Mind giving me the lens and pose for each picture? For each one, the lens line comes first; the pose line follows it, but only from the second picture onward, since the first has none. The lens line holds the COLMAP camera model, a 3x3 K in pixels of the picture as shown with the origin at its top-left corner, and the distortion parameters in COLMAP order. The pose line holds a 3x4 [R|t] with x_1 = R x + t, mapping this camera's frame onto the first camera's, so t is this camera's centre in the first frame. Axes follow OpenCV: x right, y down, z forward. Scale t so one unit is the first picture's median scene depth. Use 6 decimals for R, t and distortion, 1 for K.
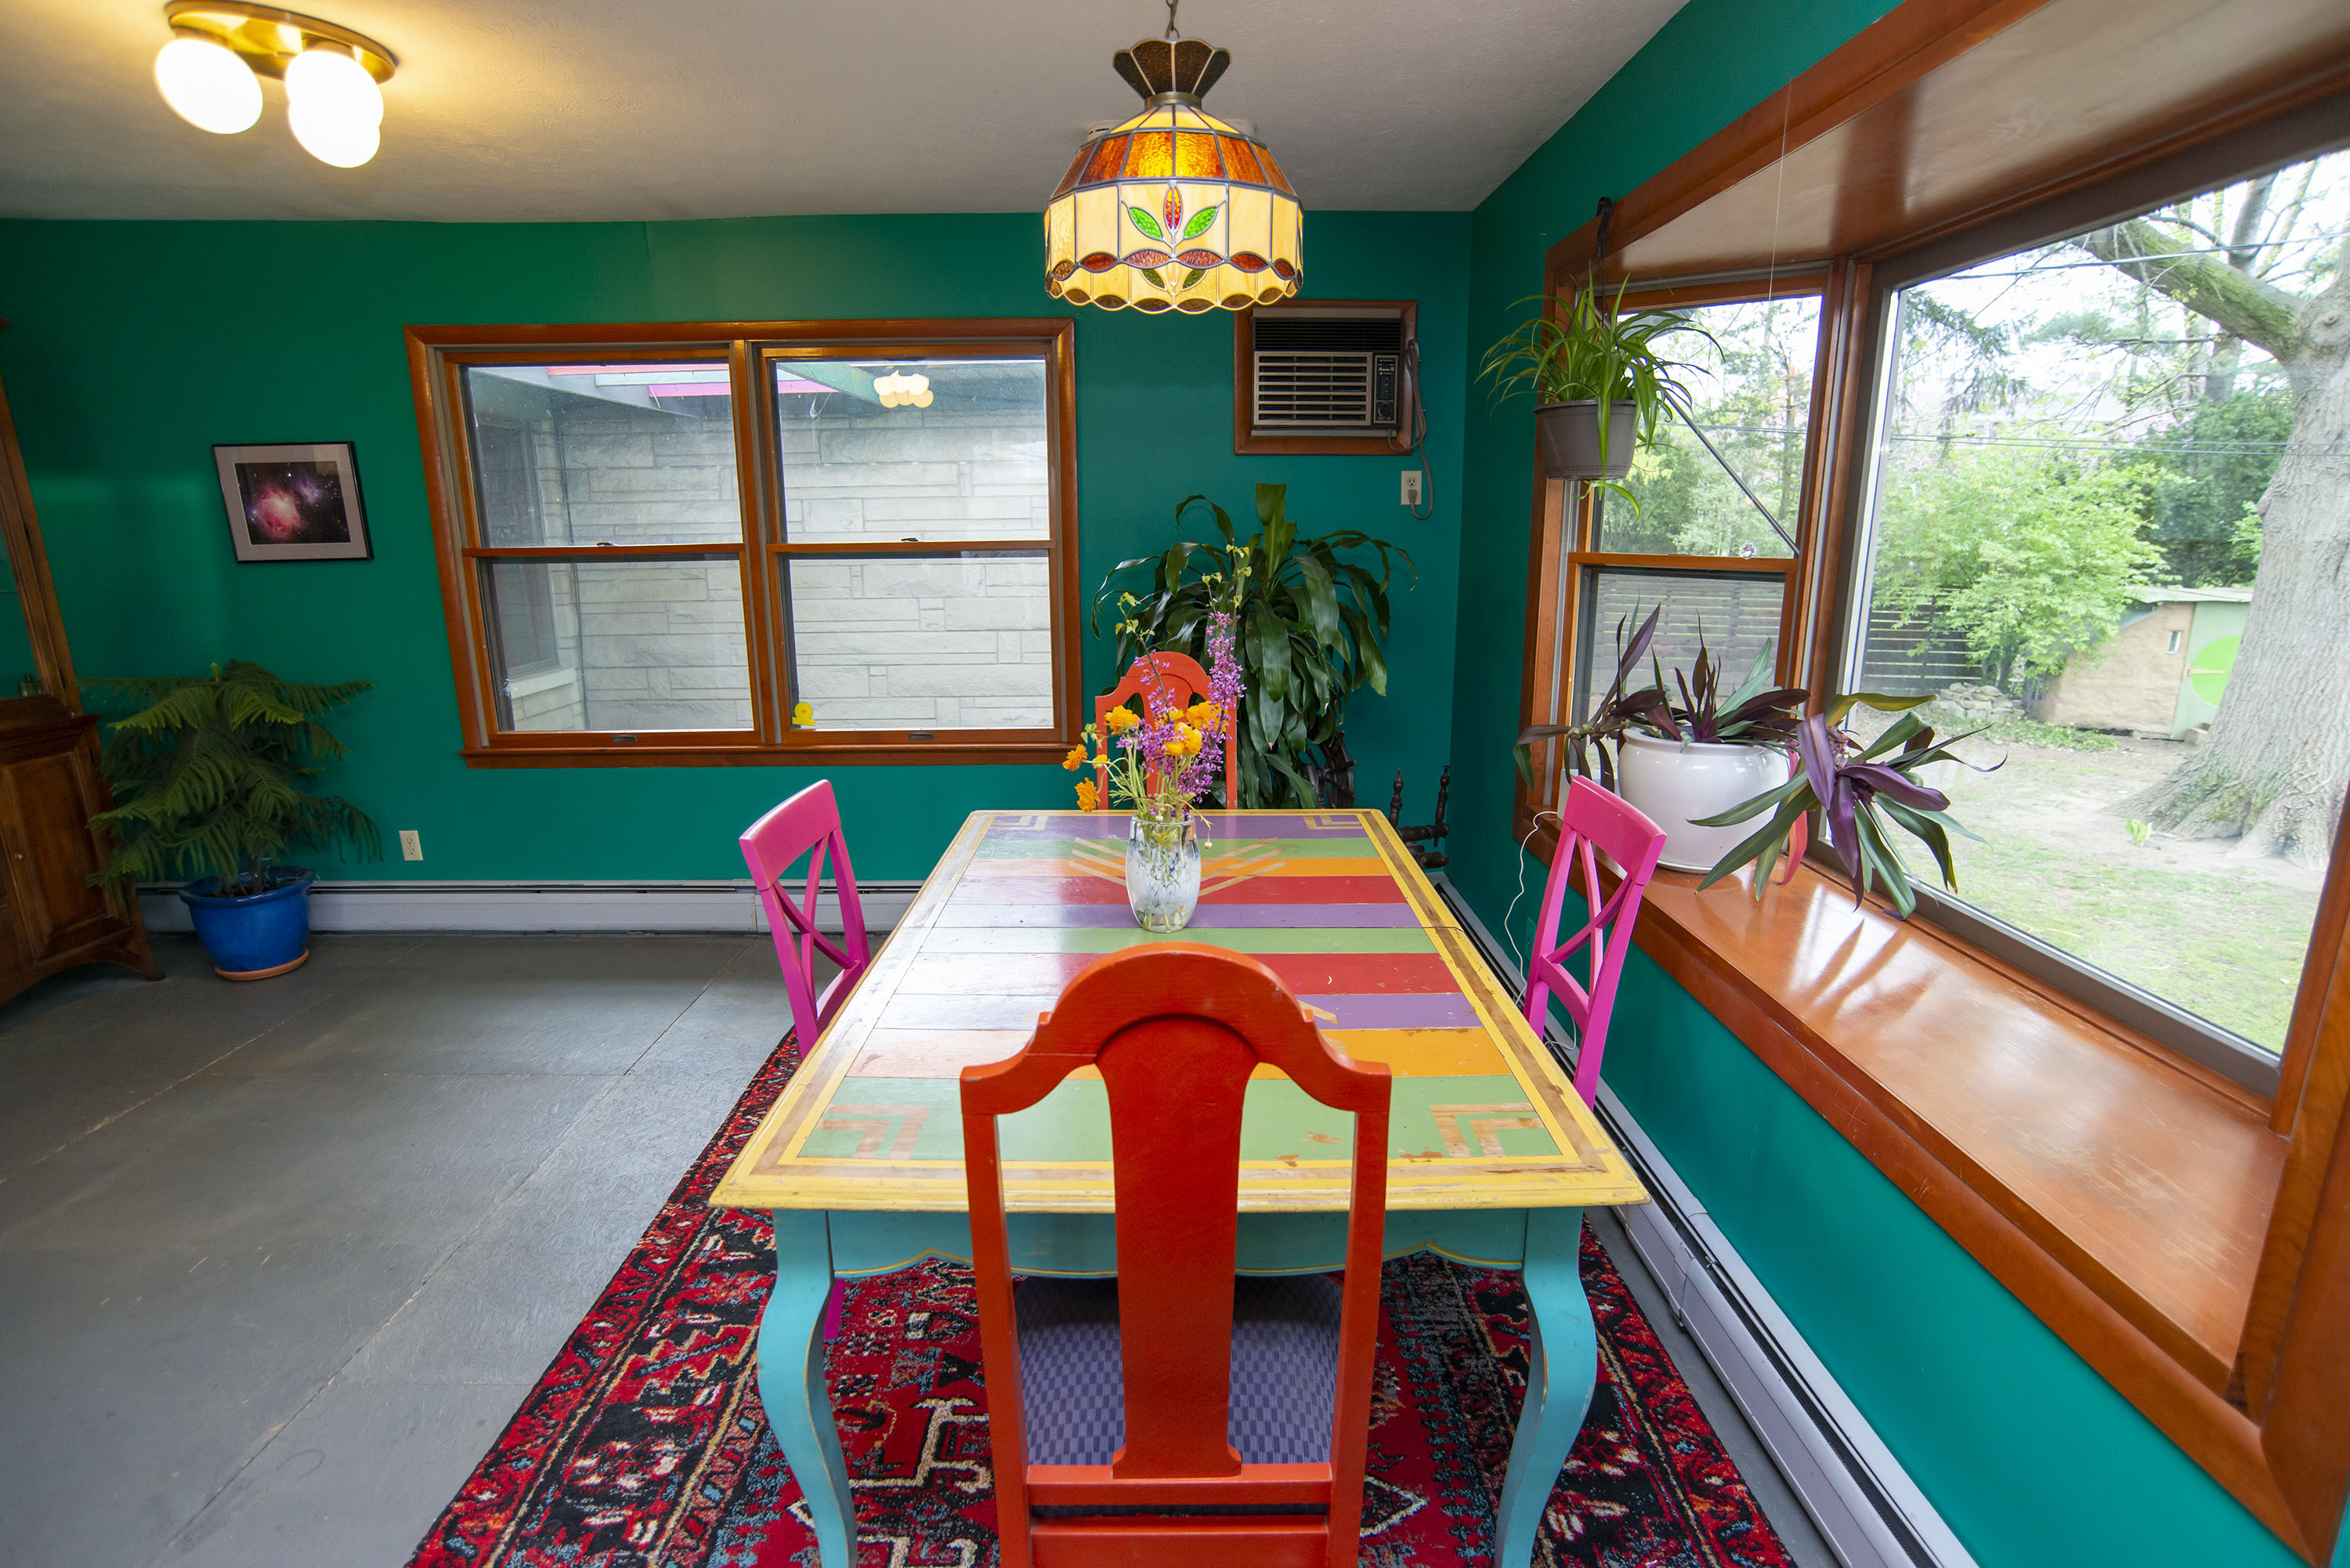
lens RADIAL K [[1187.3, 0, 1182.4], [0, 1187.3, 810.6], [0, 0, 1]] dist [-0.092216, 0.054133]
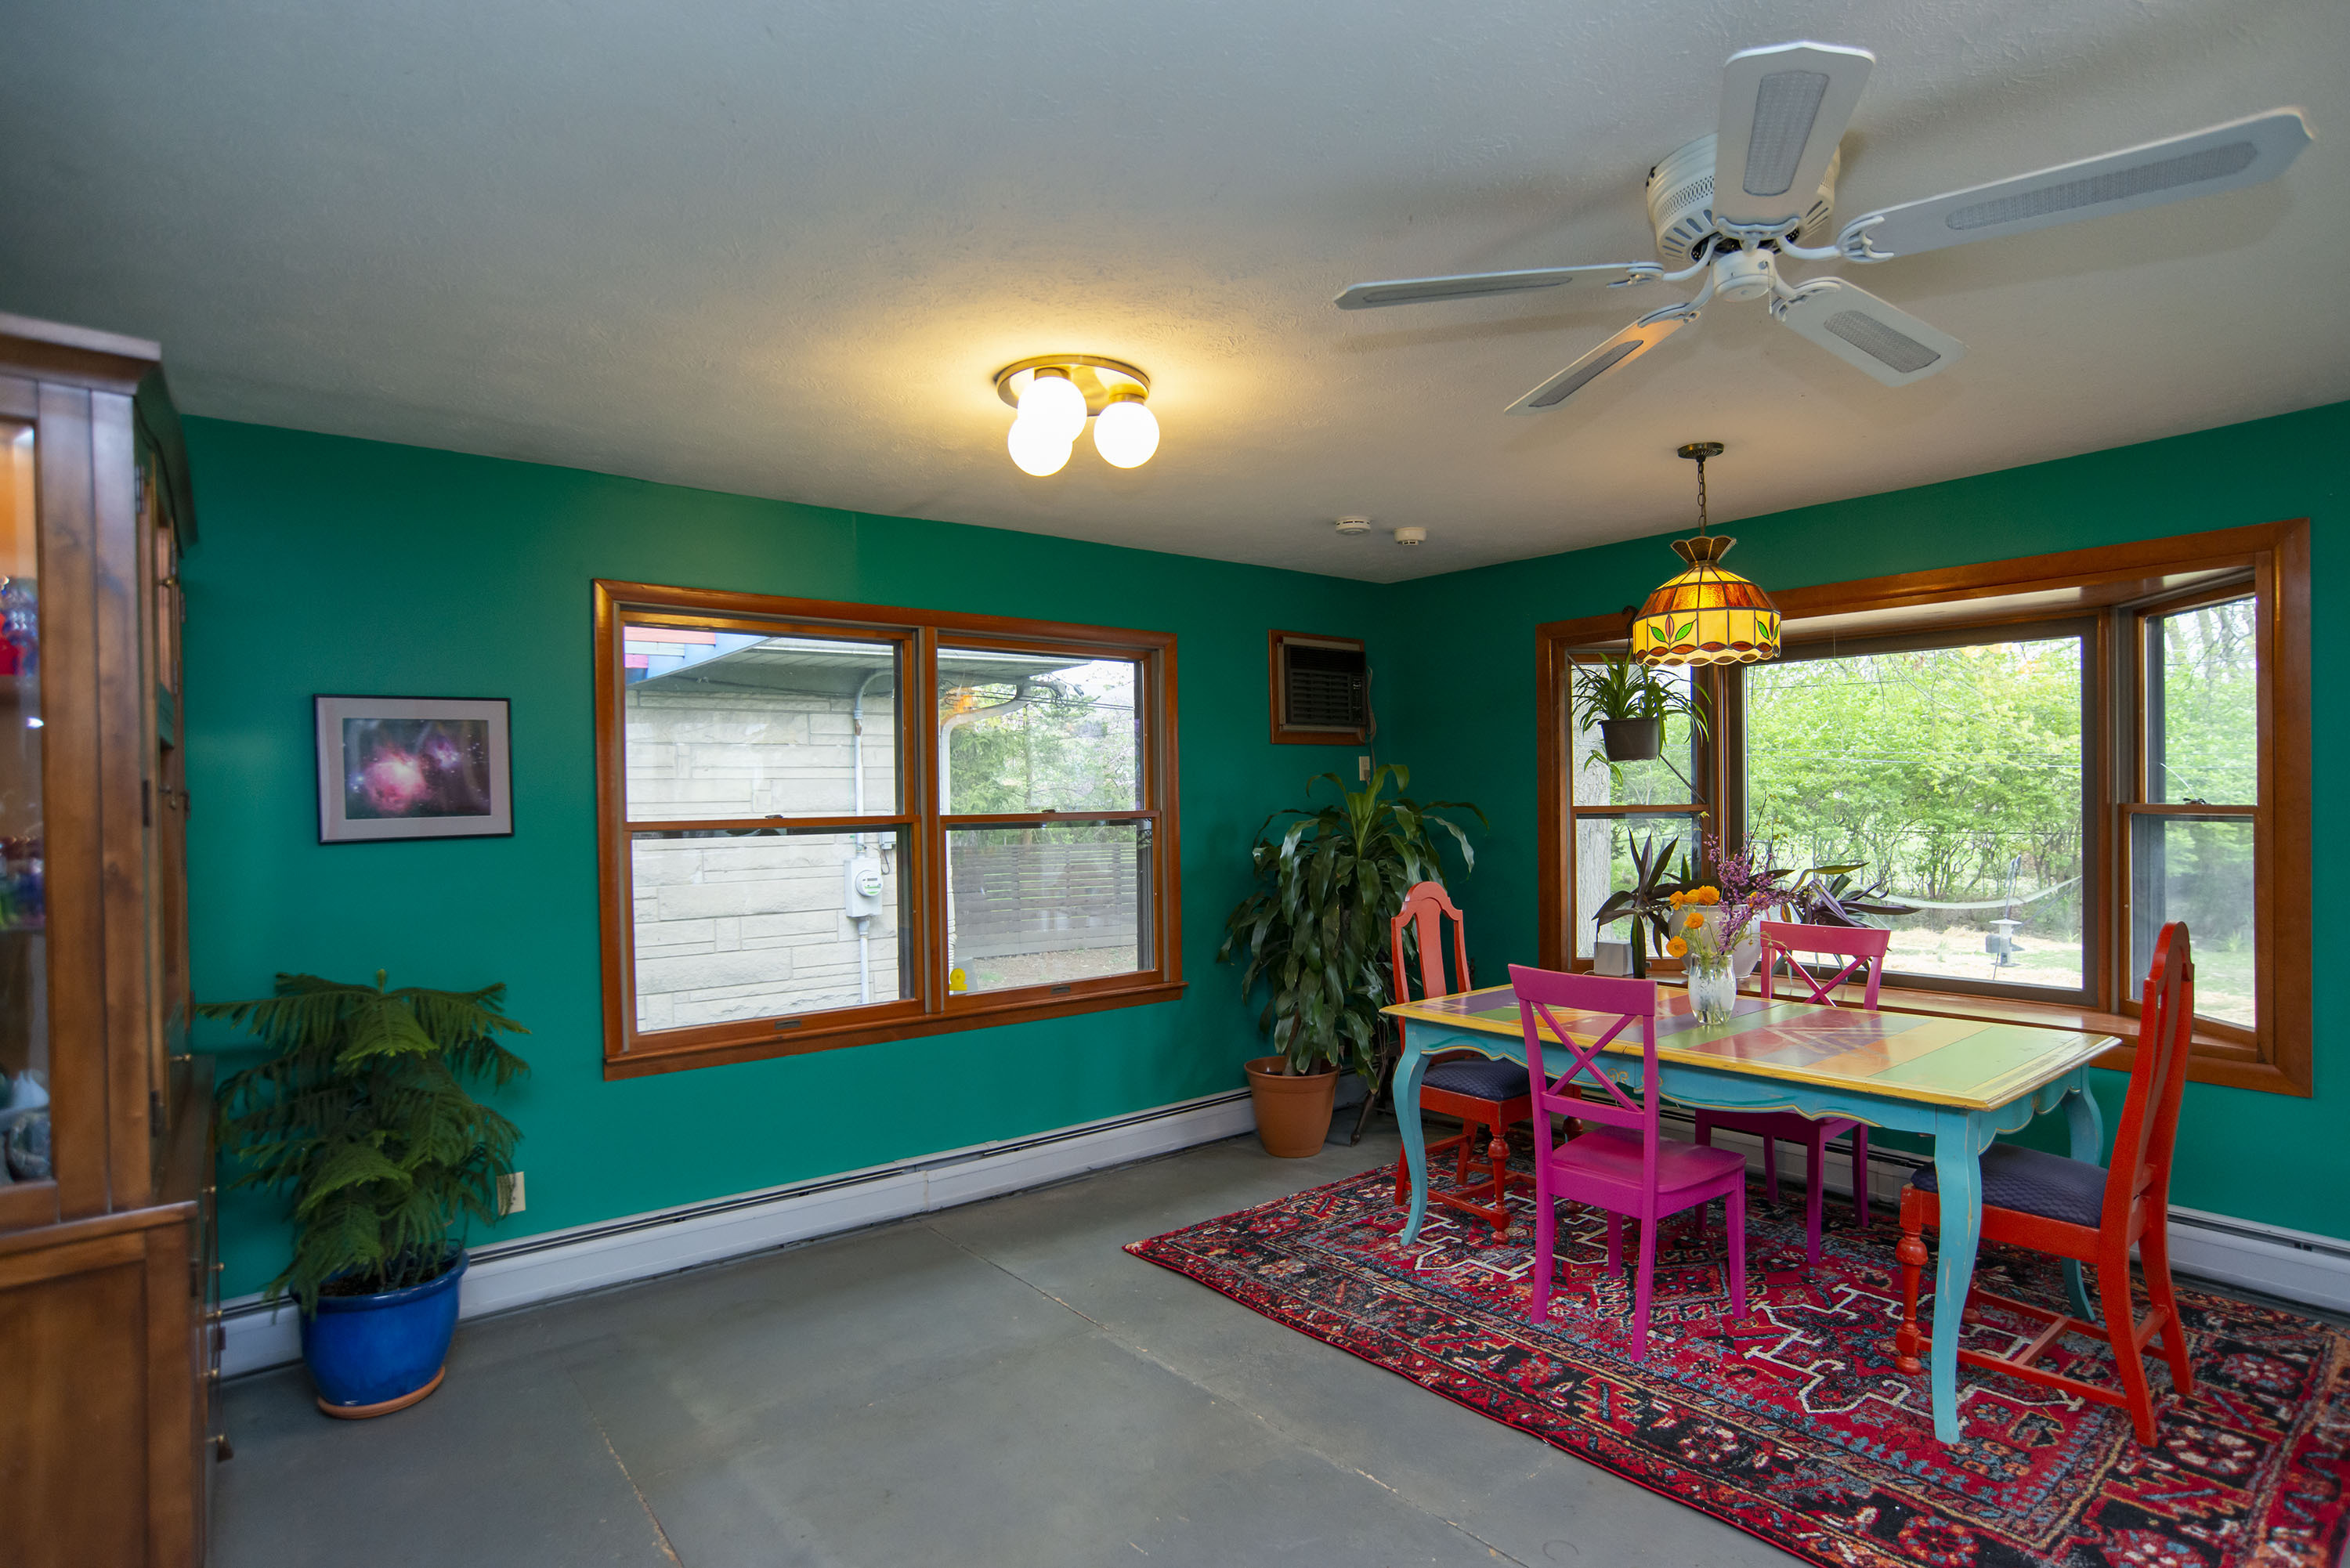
lens RADIAL K [[1192.5, 0, 1185.3], [0, 1192.5, 815.1], [0, 0, 1]] dist [-0.089317, 0.048373]
pose [[0.787982, -0.017703, 0.615444, -0.951466], [0.161200, 0.970650, -0.178472, -0.006258], [-0.594222, 0.239842, 0.767708, 0.071935]]
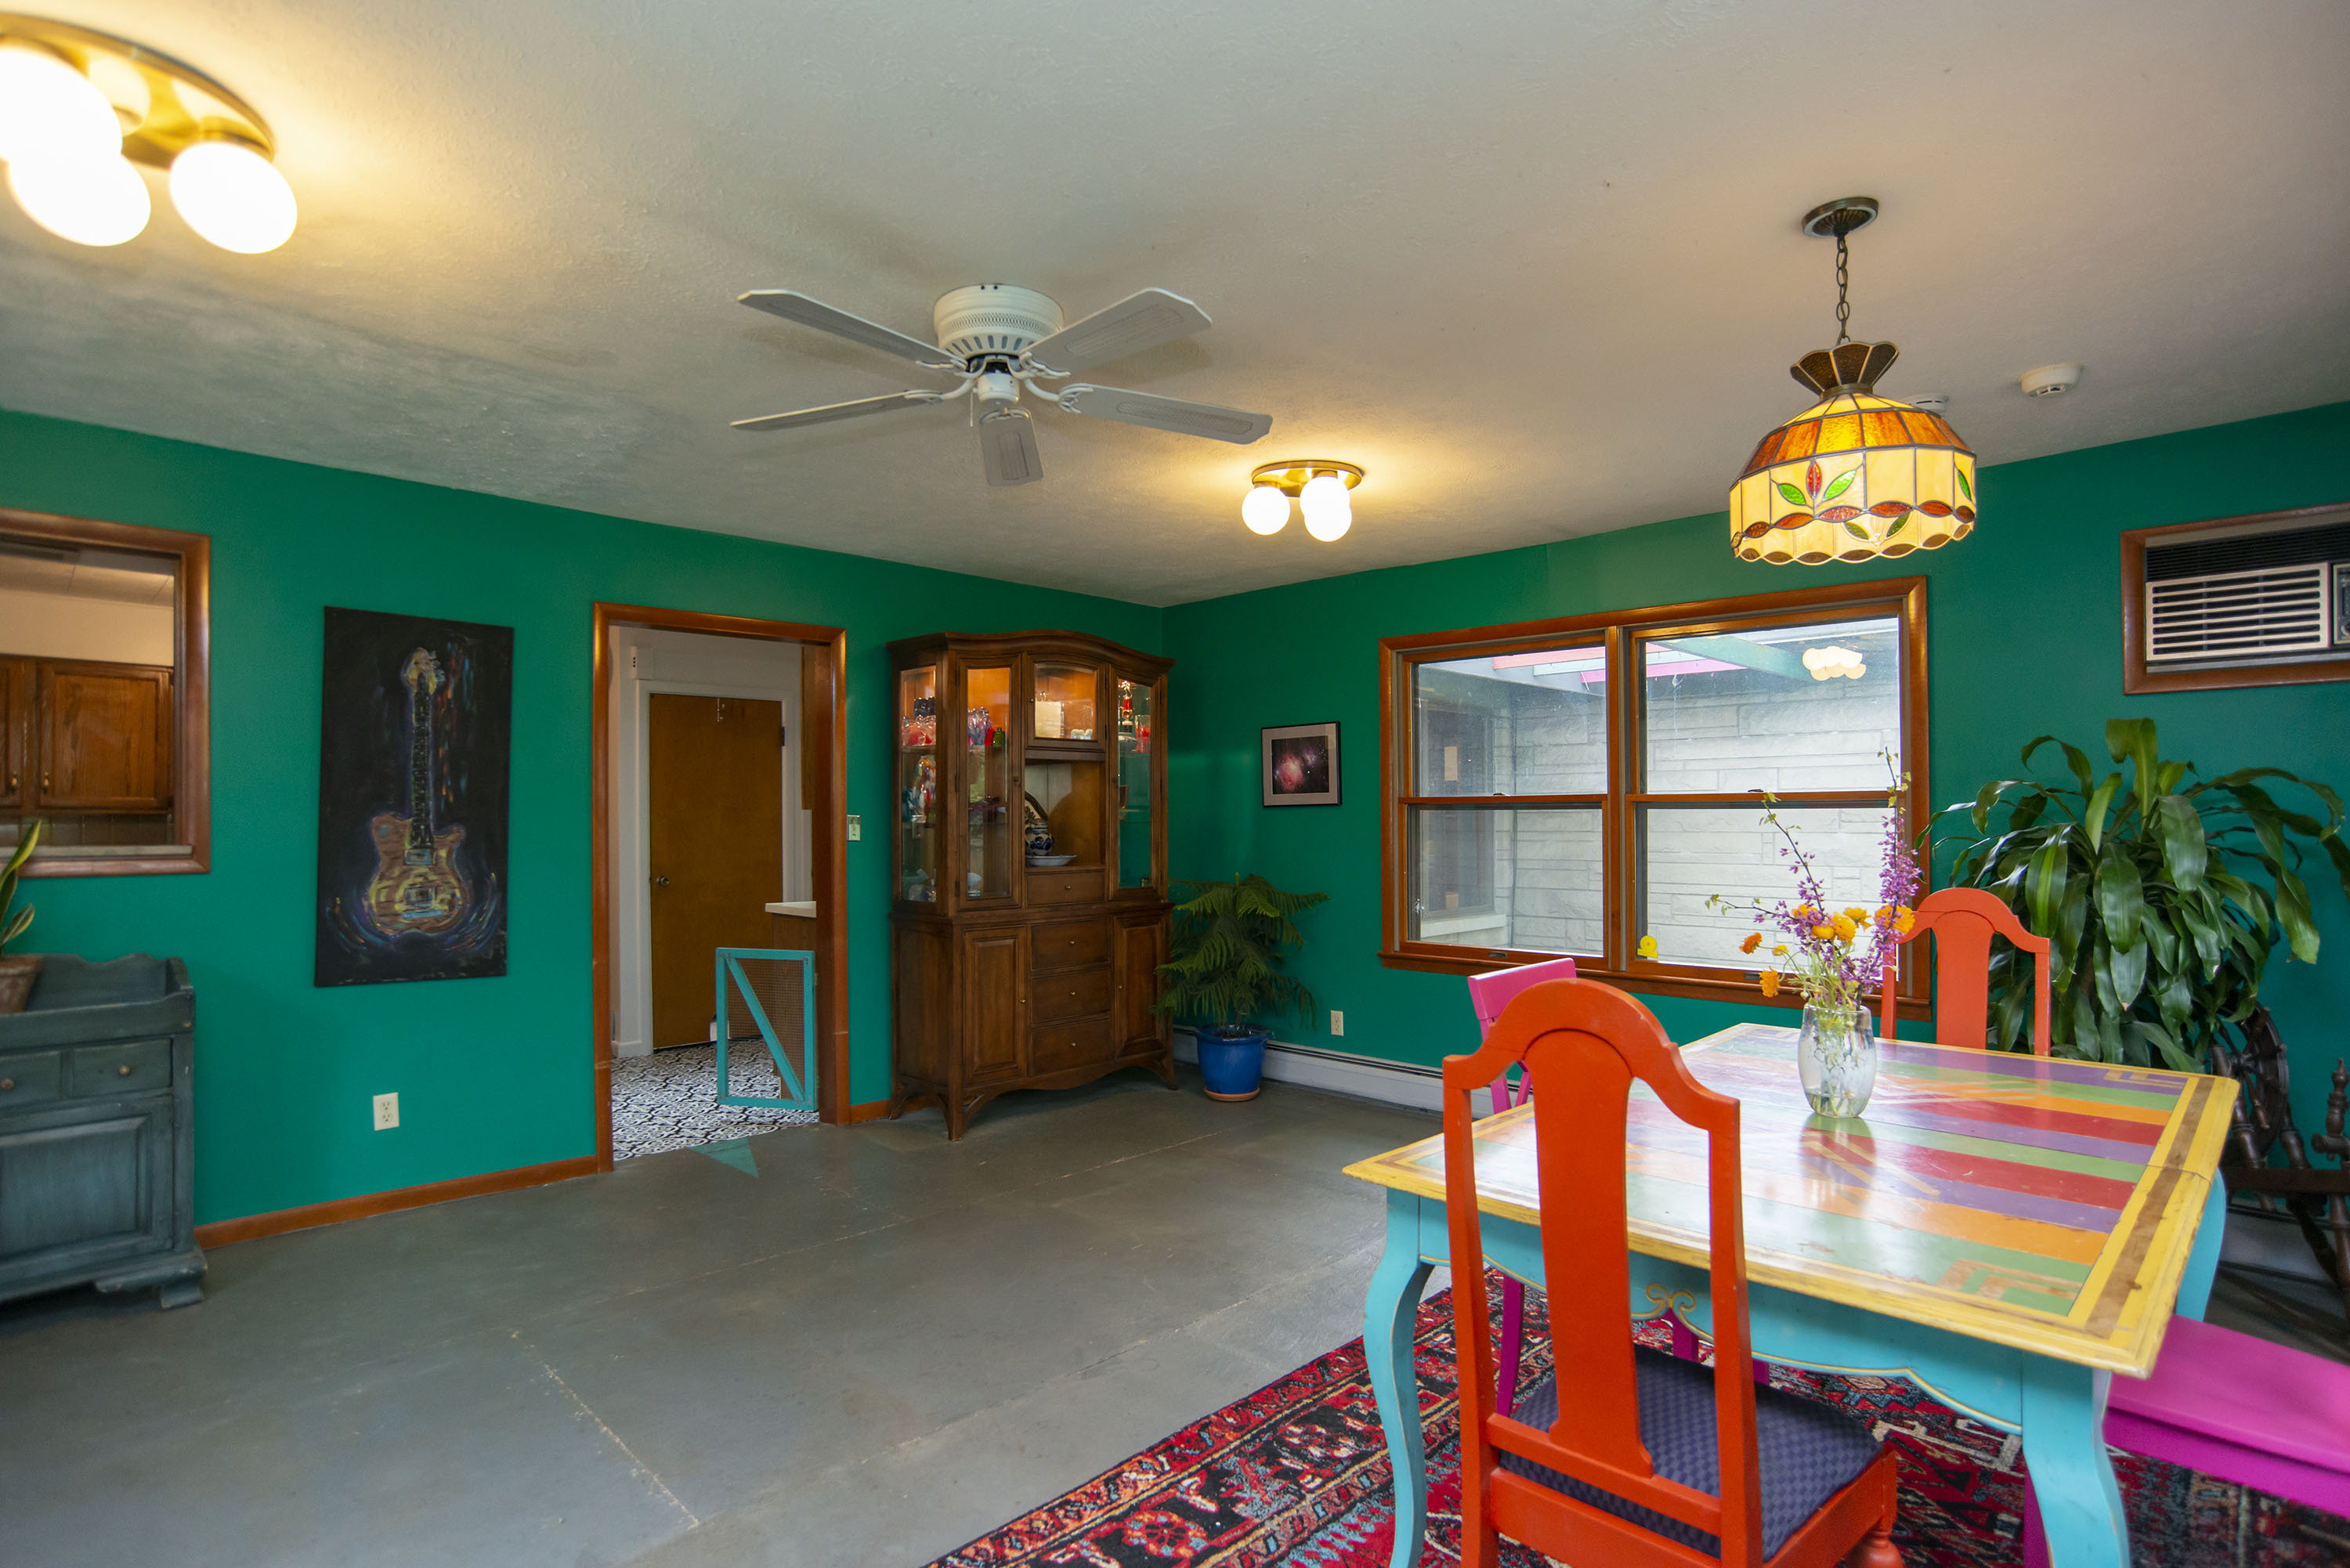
lens RADIAL K [[1187.3, 0, 1182.4], [0, 1187.3, 810.6], [0, 0, 1]] dist [-0.092216, 0.054133]
pose [[0.702276, -0.001863, -0.711903, 0.182773], [-0.169108, 0.970937, -0.169363, 0.064674], [0.691528, 0.239328, 0.681551, -0.094489]]
